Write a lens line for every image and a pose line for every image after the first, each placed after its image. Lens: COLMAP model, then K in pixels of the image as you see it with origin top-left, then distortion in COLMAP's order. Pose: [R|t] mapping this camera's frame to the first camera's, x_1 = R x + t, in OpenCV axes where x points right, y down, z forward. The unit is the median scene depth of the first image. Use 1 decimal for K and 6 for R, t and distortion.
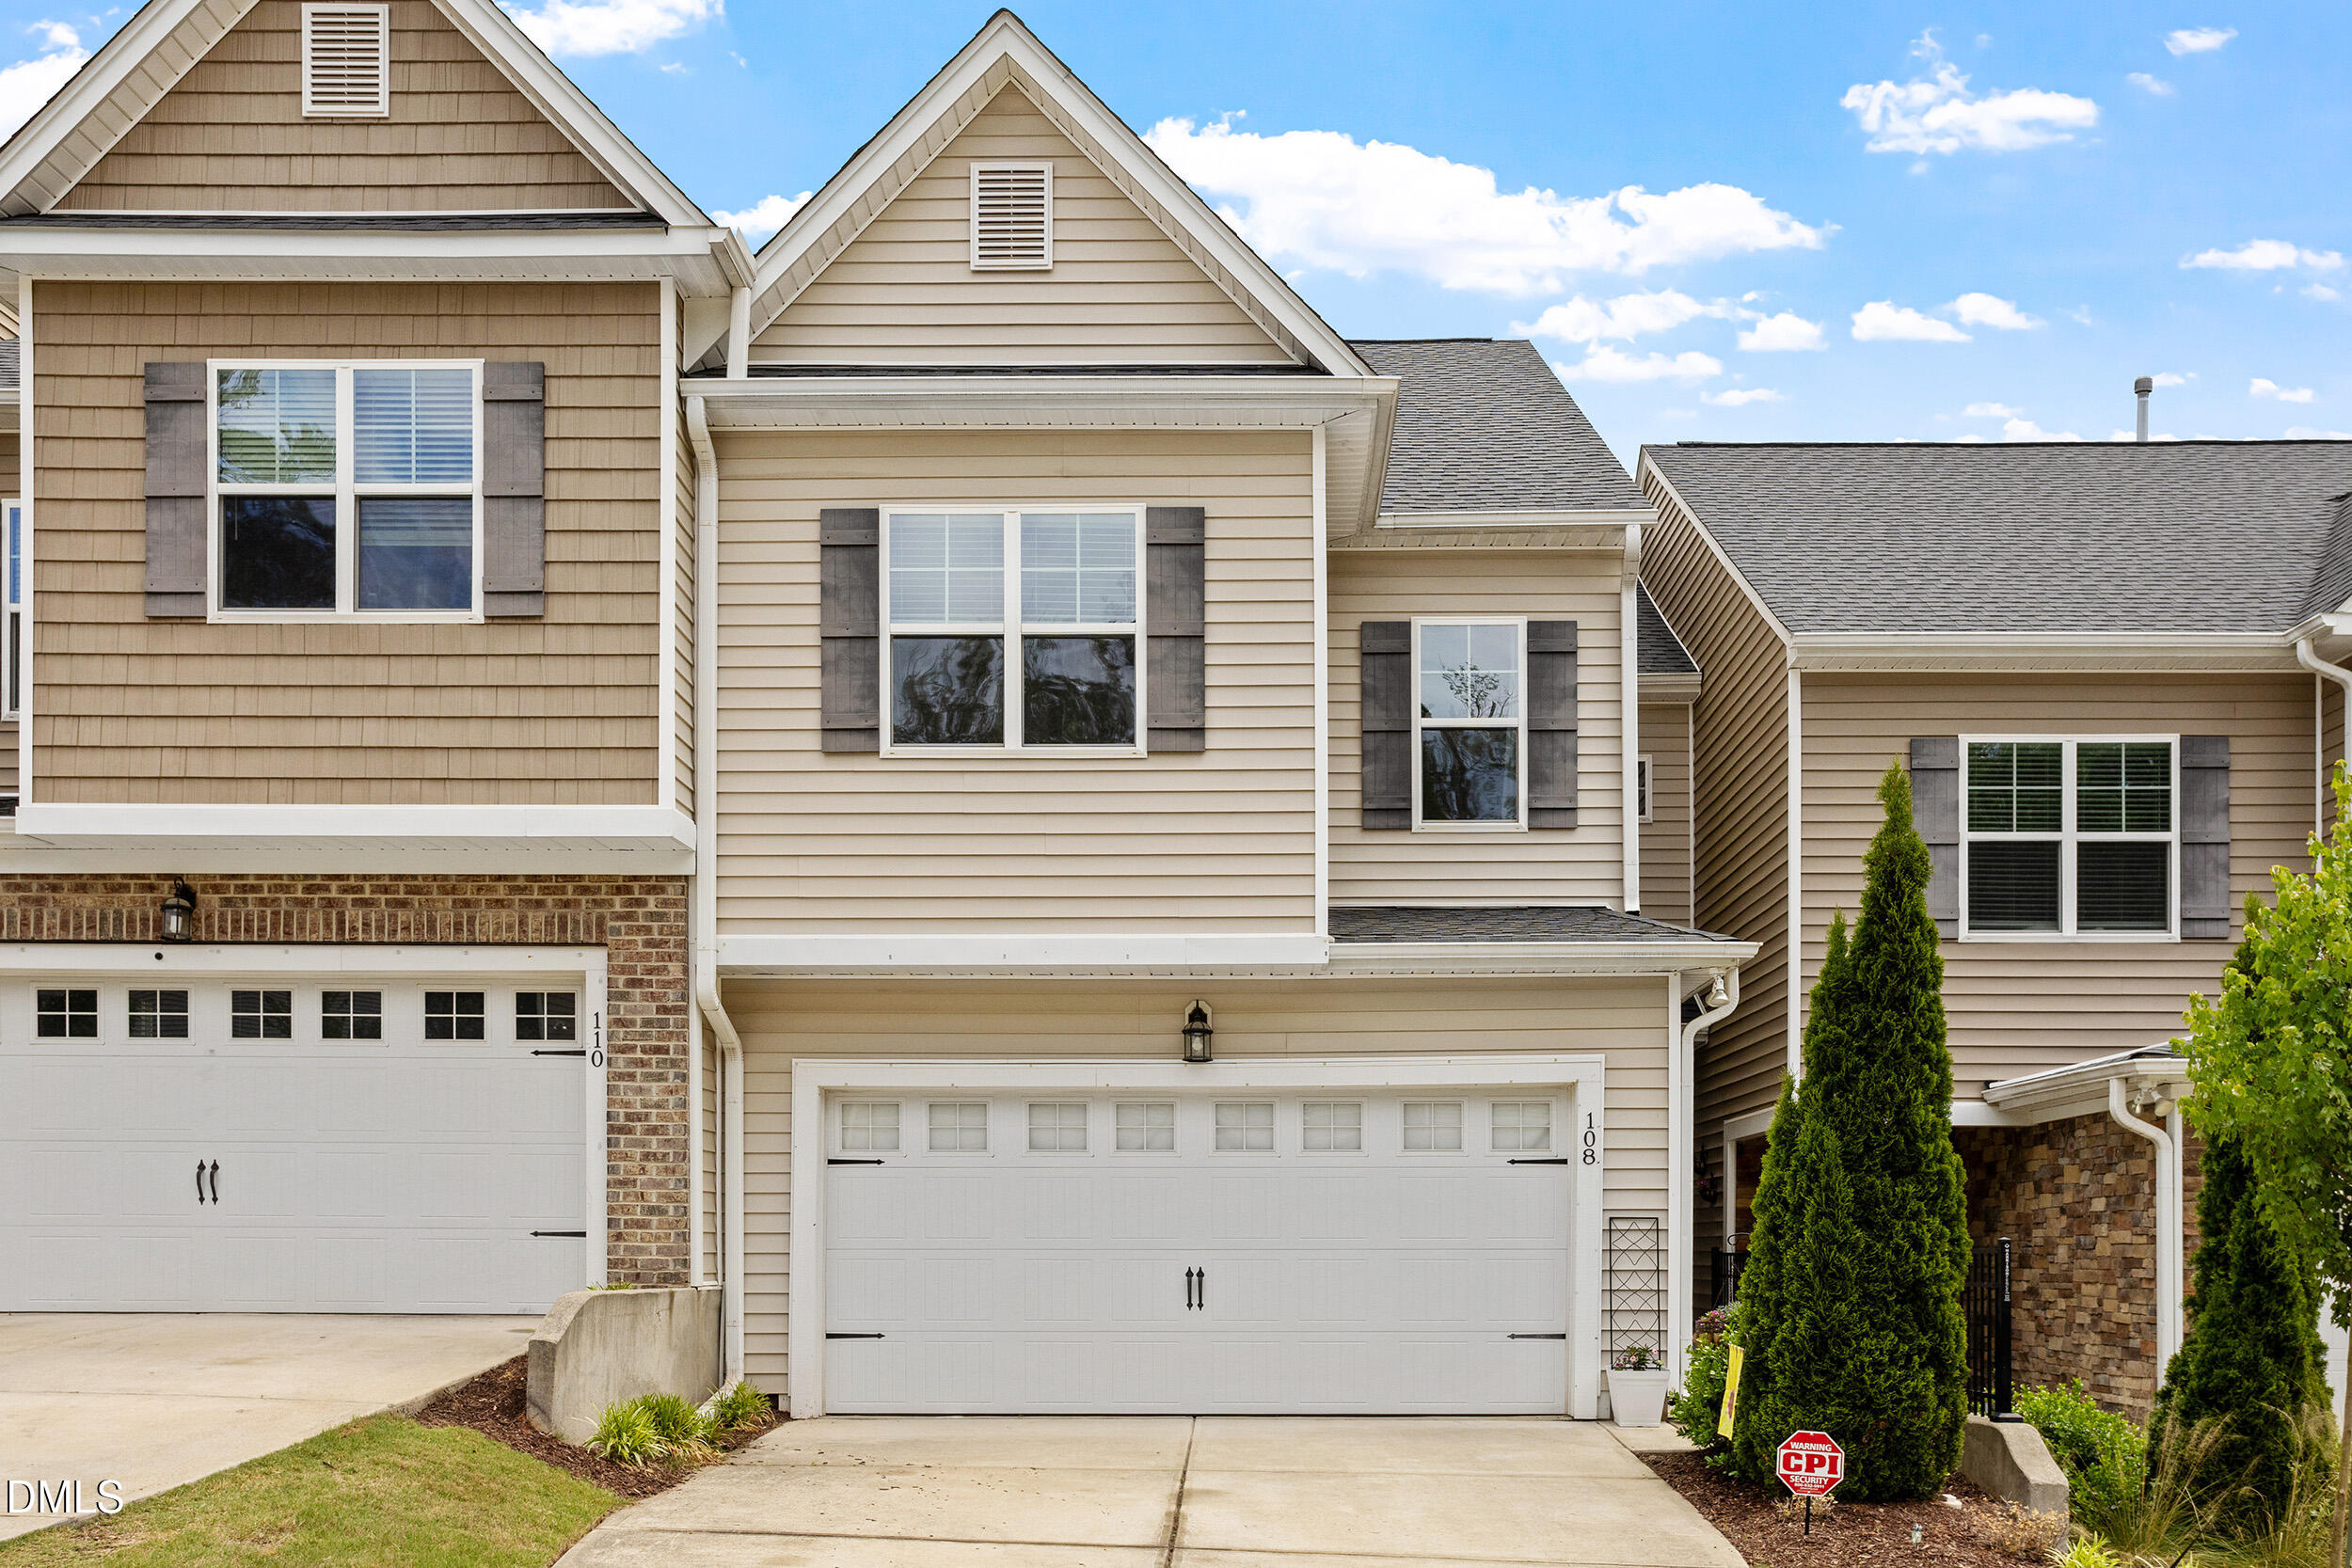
lens RADIAL K [[2187.6, 0, 1176.0], [0, 2187.6, 784.0], [0, 0, 1]] dist [-0.002703, 0.019293]
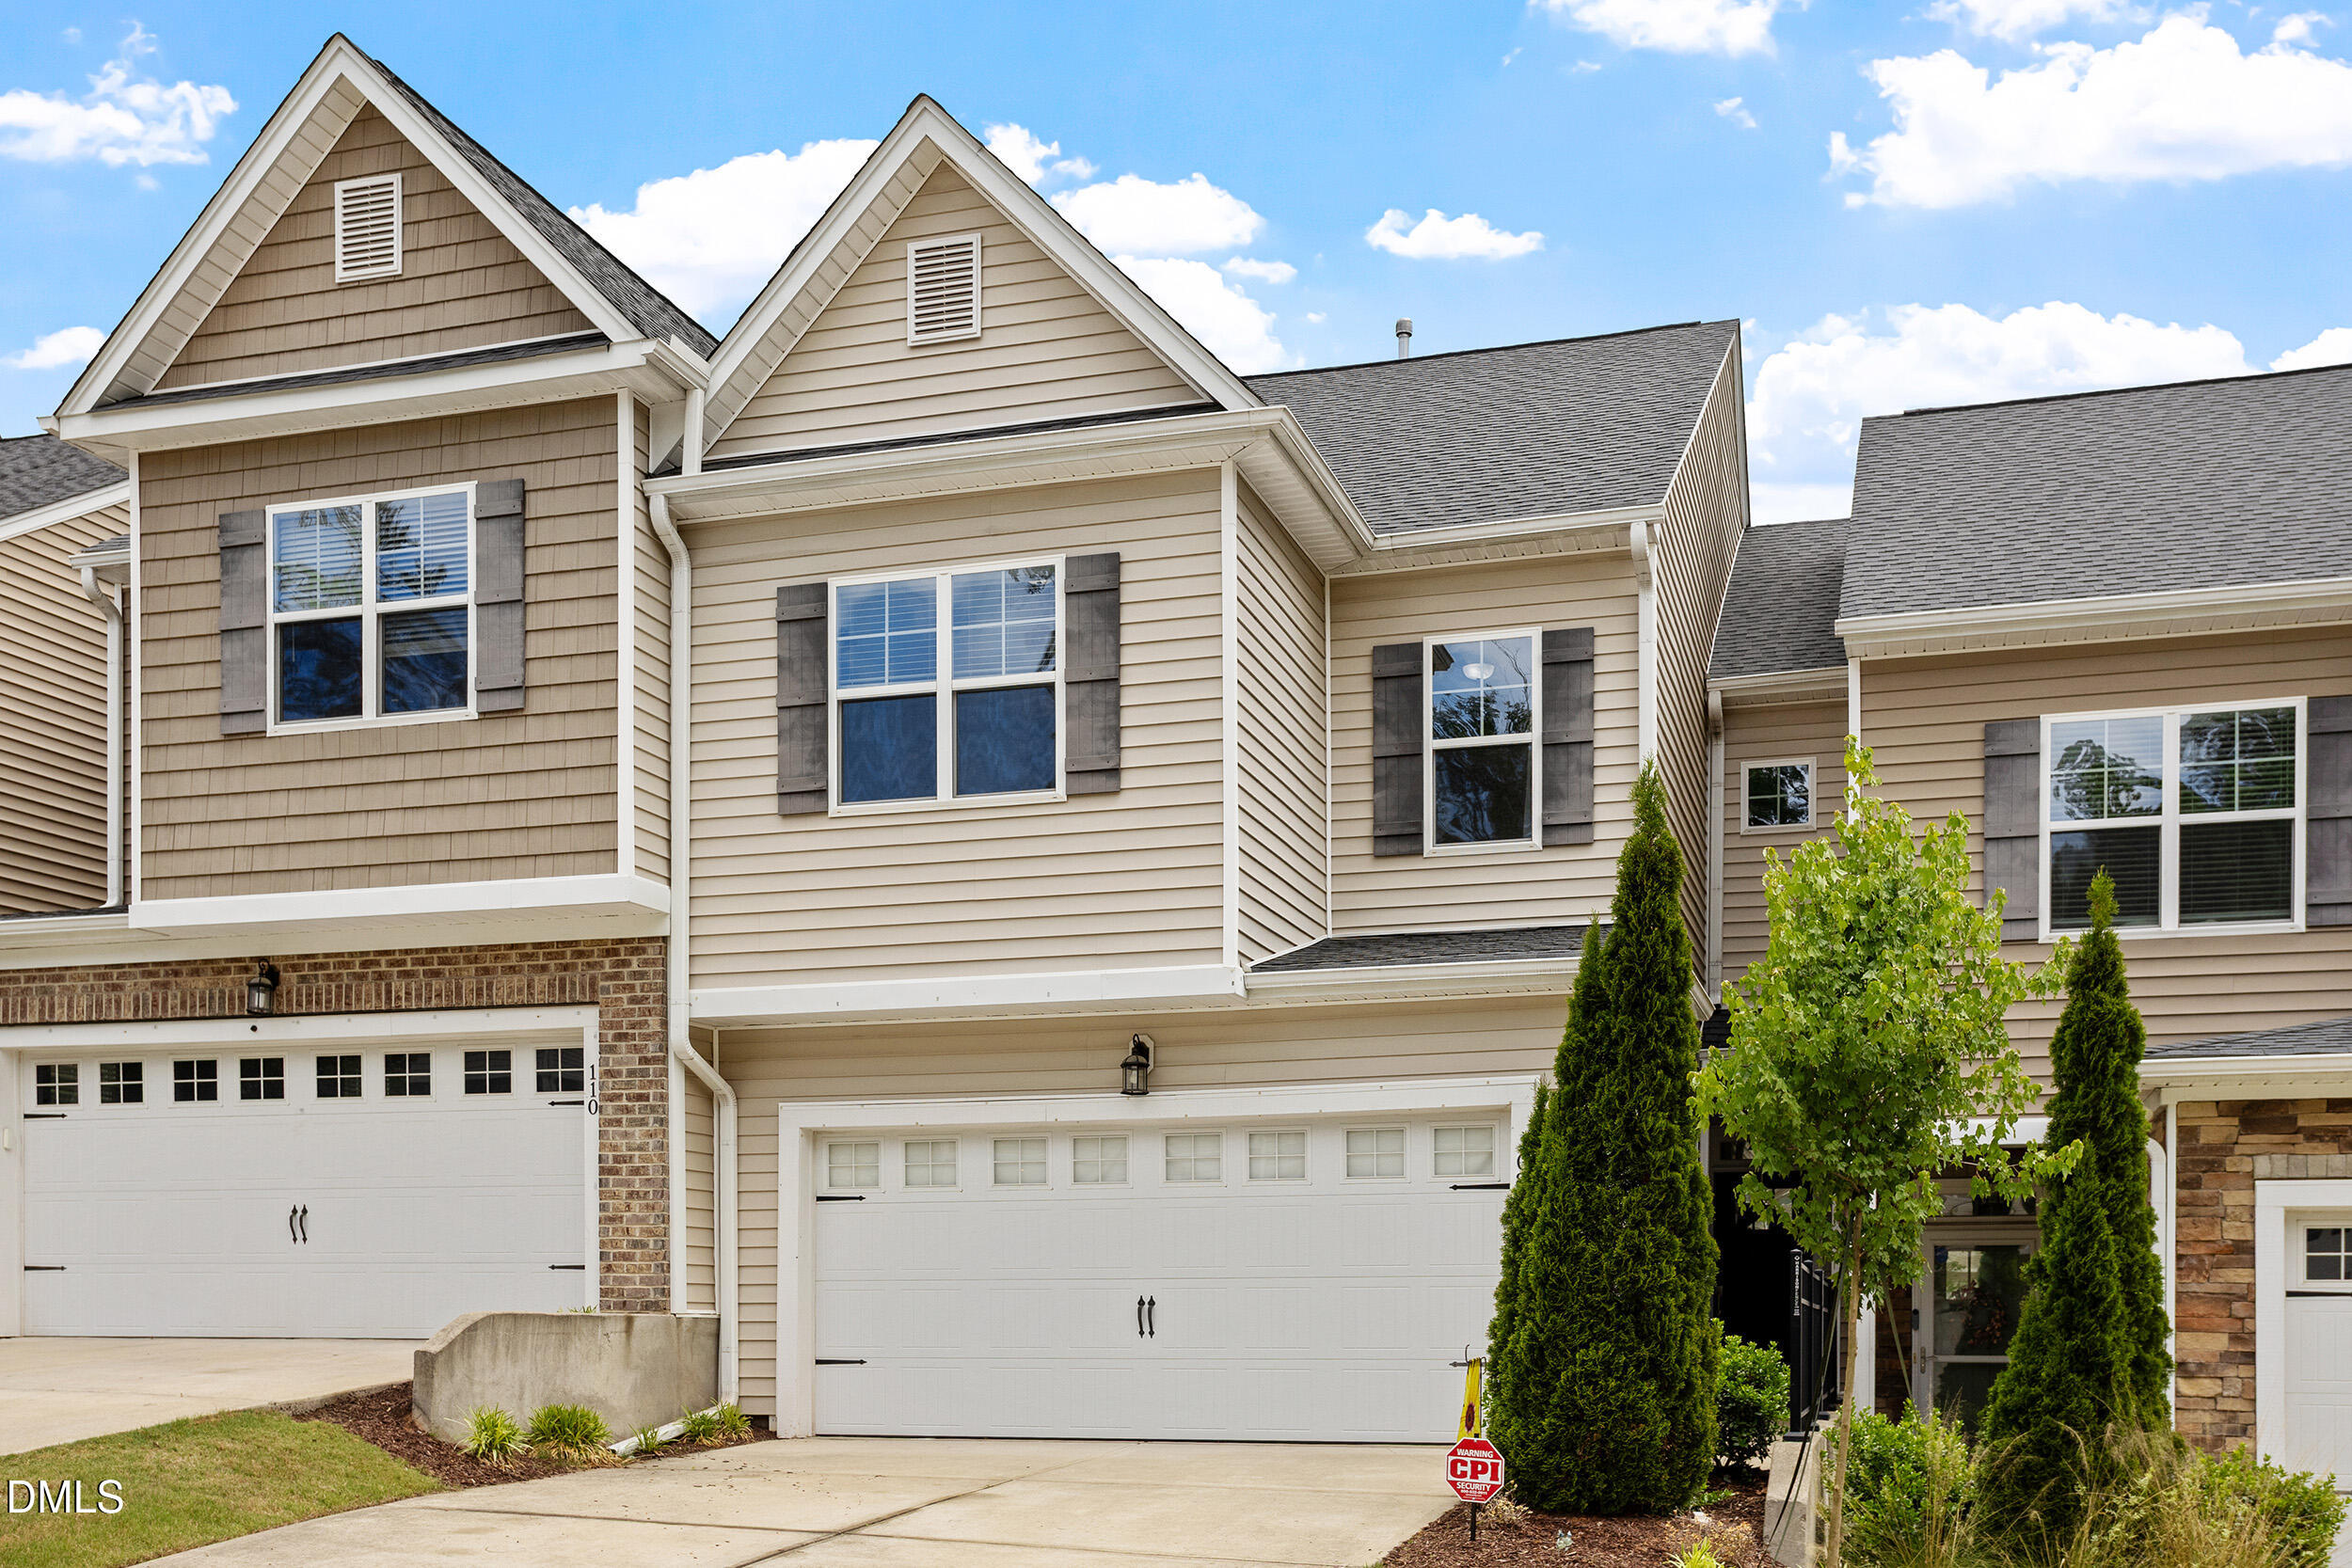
lens RADIAL K [[2352.1, 0, 1176.0], [0, 2352.1, 822.2], [0, 0, 1]] dist [-0.001104, -0.007805]
pose [[0.958565, -0.061123, -0.278238, 0.344002], [0.060304, 0.998114, -0.011511, 0.013809], [0.278417, -0.005745, 0.960443, -0.049660]]
